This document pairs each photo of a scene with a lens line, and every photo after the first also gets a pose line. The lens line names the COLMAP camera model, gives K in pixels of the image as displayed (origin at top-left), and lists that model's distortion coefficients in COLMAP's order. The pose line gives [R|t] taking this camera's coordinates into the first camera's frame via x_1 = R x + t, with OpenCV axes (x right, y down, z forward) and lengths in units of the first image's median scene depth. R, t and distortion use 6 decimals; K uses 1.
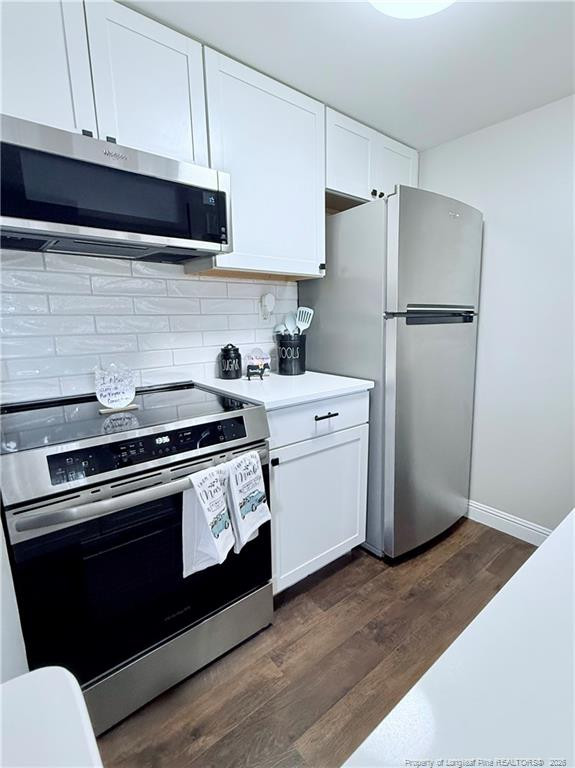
lens RADIAL K [[387.1, 0, 310.0], [0, 387.1, 386.4], [0, 0, 1]] dist [-0.000475, -0.000199]
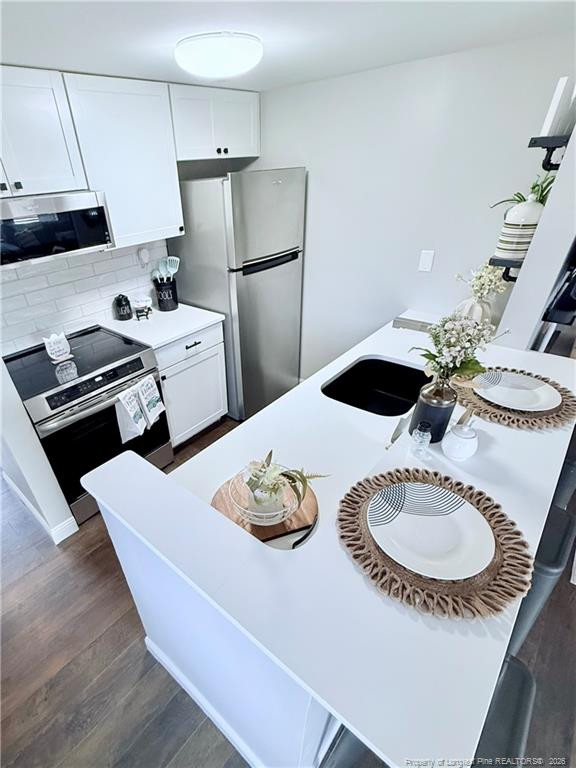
lens RADIAL K [[407.3, 0, 288.0], [0, 407.3, 384.0], [0, 0, 1]] dist [-0.001390, -0.000445]
pose [[0.979552, -0.097261, 0.176122, 0.107551], [0.033318, 0.941720, 0.334745, -0.303365], [-0.198415, -0.322032, 0.925703, -0.654002]]
